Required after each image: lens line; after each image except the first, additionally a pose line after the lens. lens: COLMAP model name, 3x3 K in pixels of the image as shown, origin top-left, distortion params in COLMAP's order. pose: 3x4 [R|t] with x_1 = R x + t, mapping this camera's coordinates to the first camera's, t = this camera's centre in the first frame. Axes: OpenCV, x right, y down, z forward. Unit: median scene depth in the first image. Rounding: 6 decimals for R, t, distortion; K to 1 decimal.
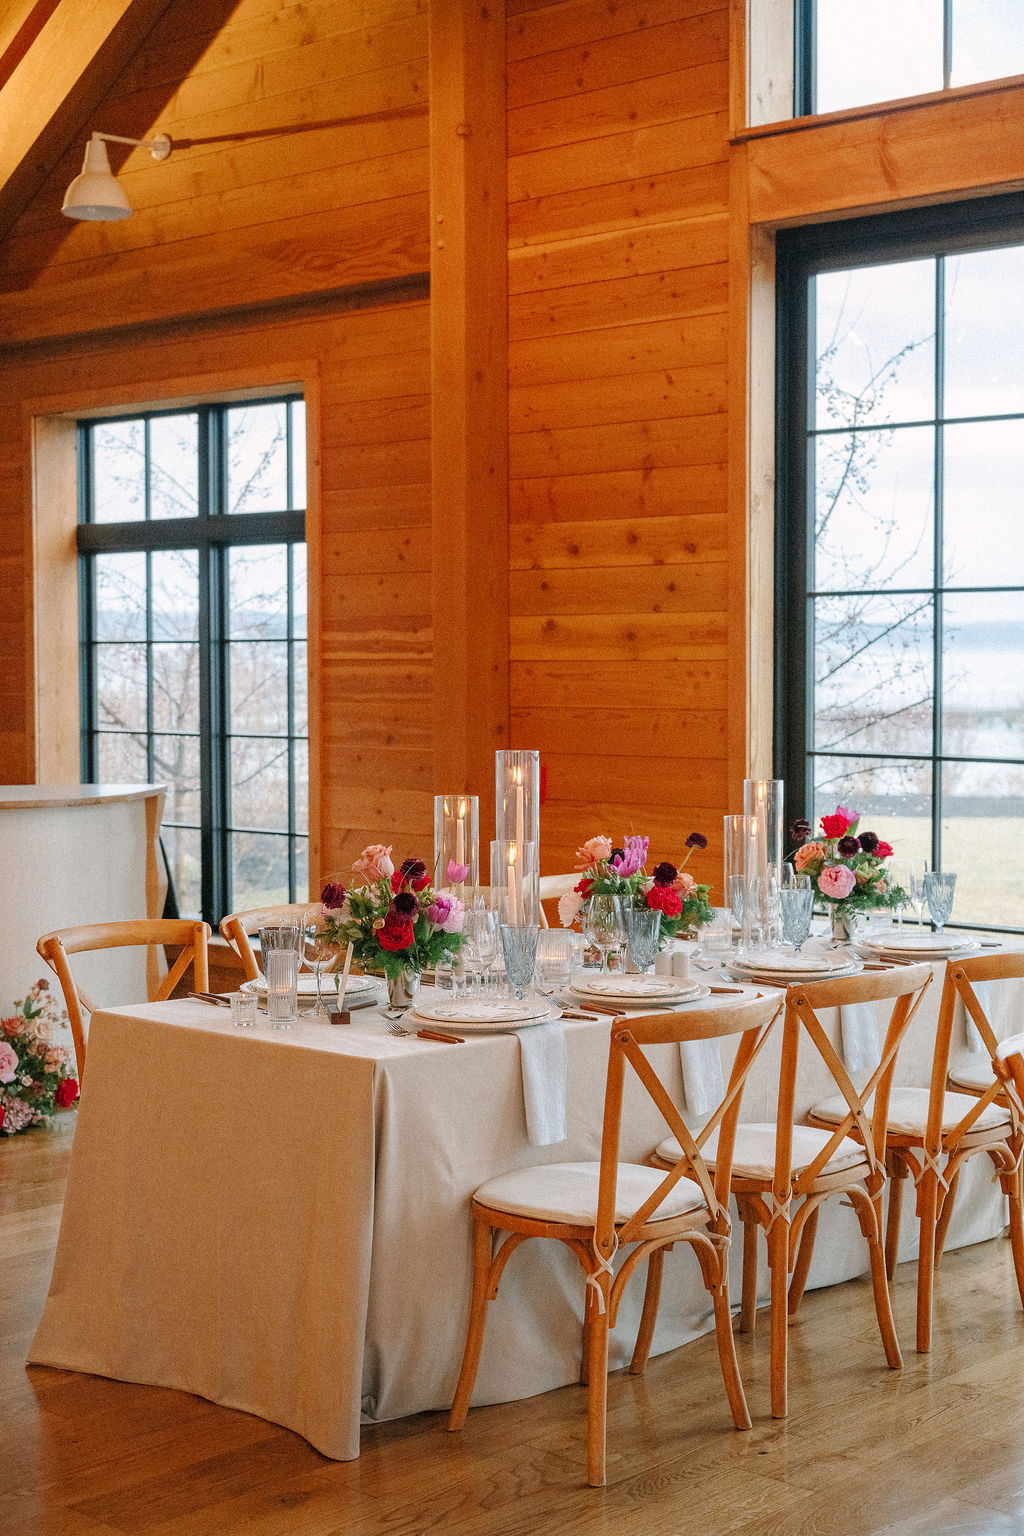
lens RADIAL K [[2230.6, 0, 512.9], [0, 2230.6, 769.7], [0, 0, 1]] dist [0.146330, 0.000000]
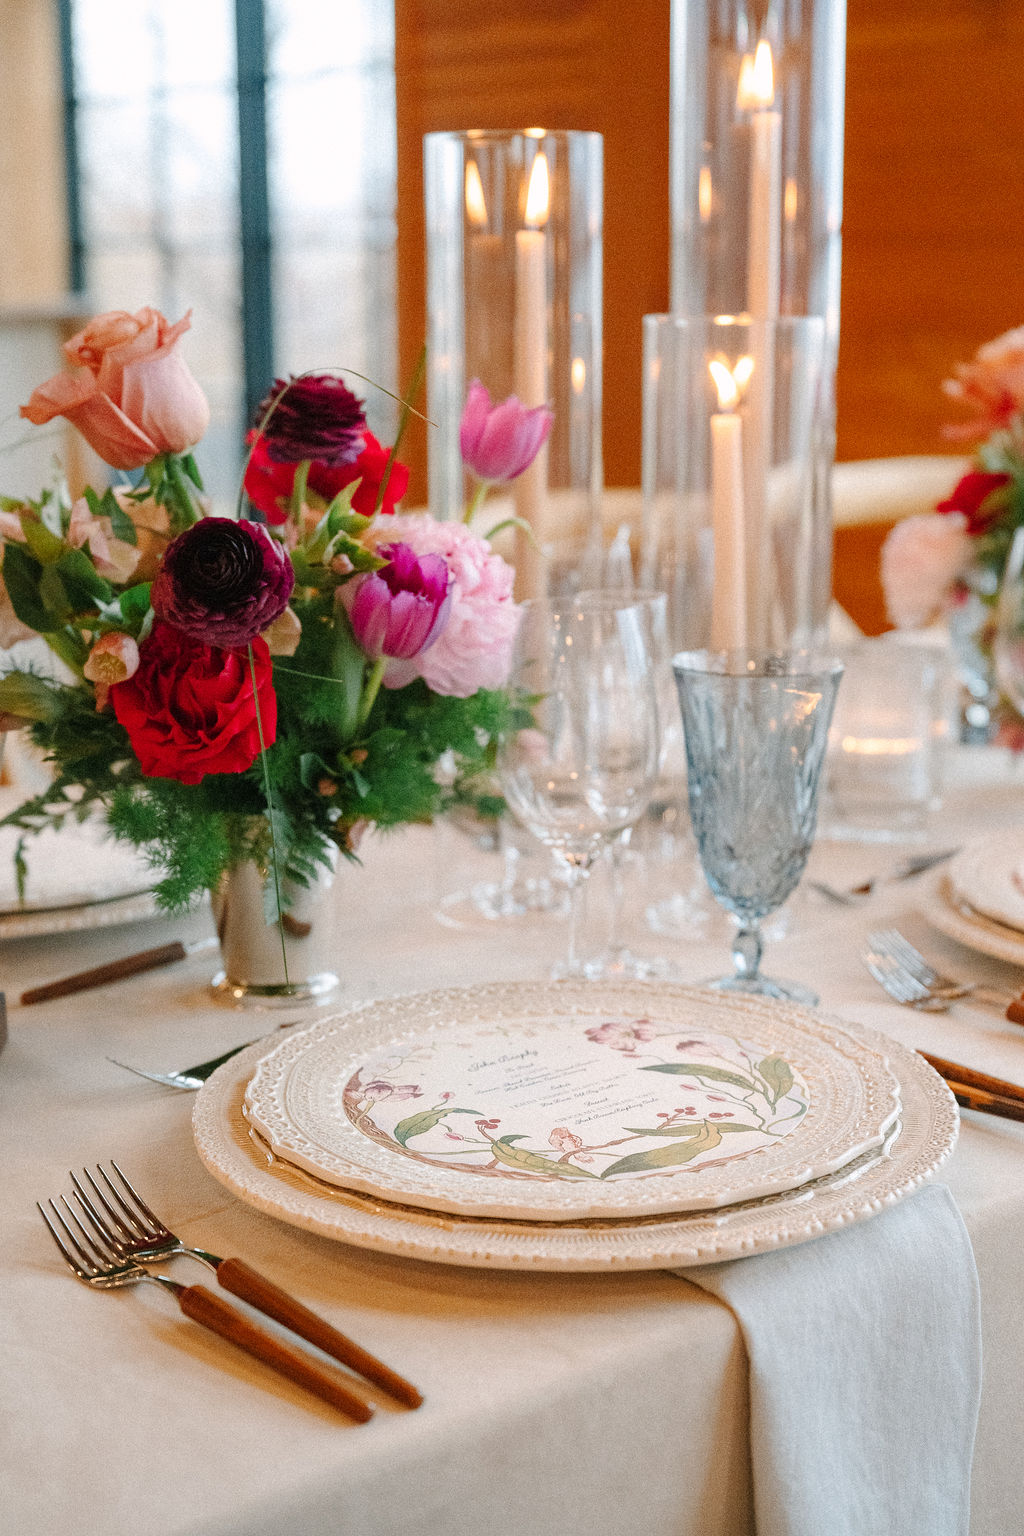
lens RADIAL K [[2230.6, 0, 508.6], [0, 2230.6, 770.8], [0, 0, 1]] dist [0.146330, 0.000000]
pose [[0.993240, 0.007238, -0.115854, 0.004631], [0.012080, 0.986190, 0.165176, 0.040708], [0.115450, -0.165459, 0.979436, 0.735709]]
